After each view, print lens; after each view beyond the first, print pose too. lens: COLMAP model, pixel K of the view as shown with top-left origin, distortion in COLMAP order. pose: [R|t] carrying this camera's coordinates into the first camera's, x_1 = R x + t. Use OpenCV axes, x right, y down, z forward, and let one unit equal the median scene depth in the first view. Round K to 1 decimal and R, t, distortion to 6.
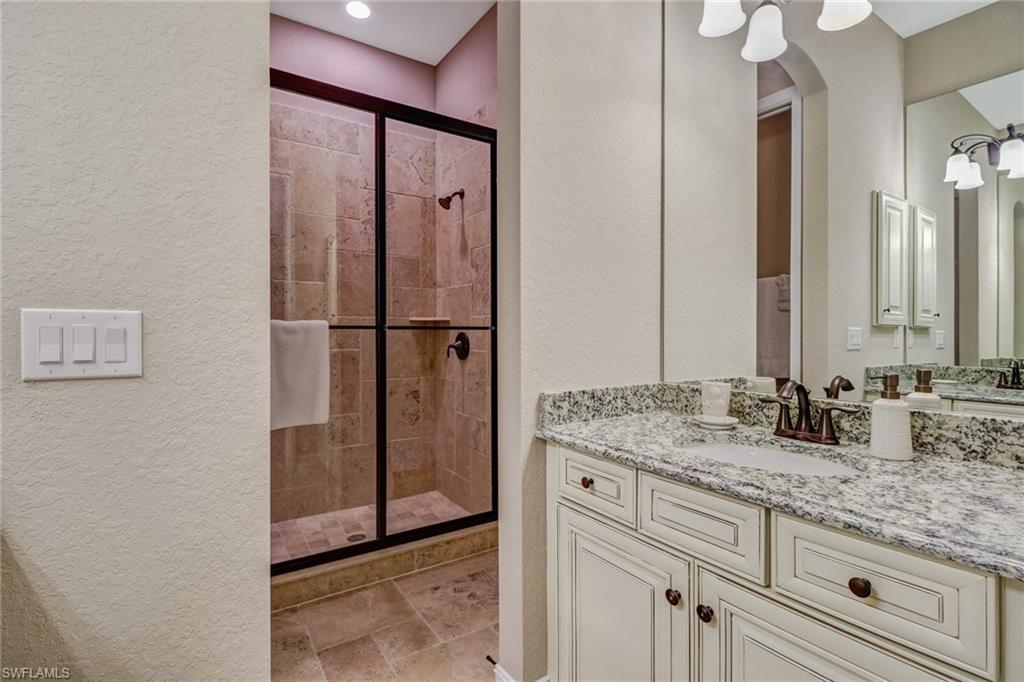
lens RADIAL K [[485.2, 0, 512.3], [0, 485.2, 342.2], [0, 0, 1]] dist [0.001384, -0.007087]
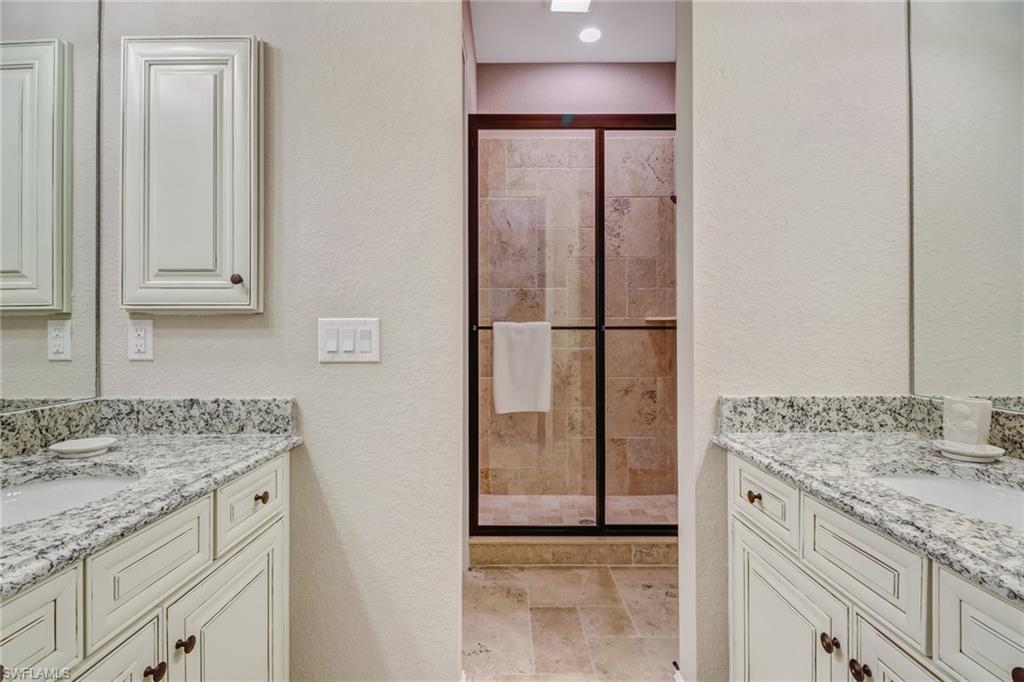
lens RADIAL K [[485.2, 0, 500.8], [0, 485.2, 340.5], [0, 0, 1]] dist [0.001384, -0.007087]
pose [[0.831722, 0.006515, -0.555154, 0.203755], [-0.008674, 0.999962, -0.001260, 0.001361], [0.555125, 0.005863, 0.831747, -0.014665]]
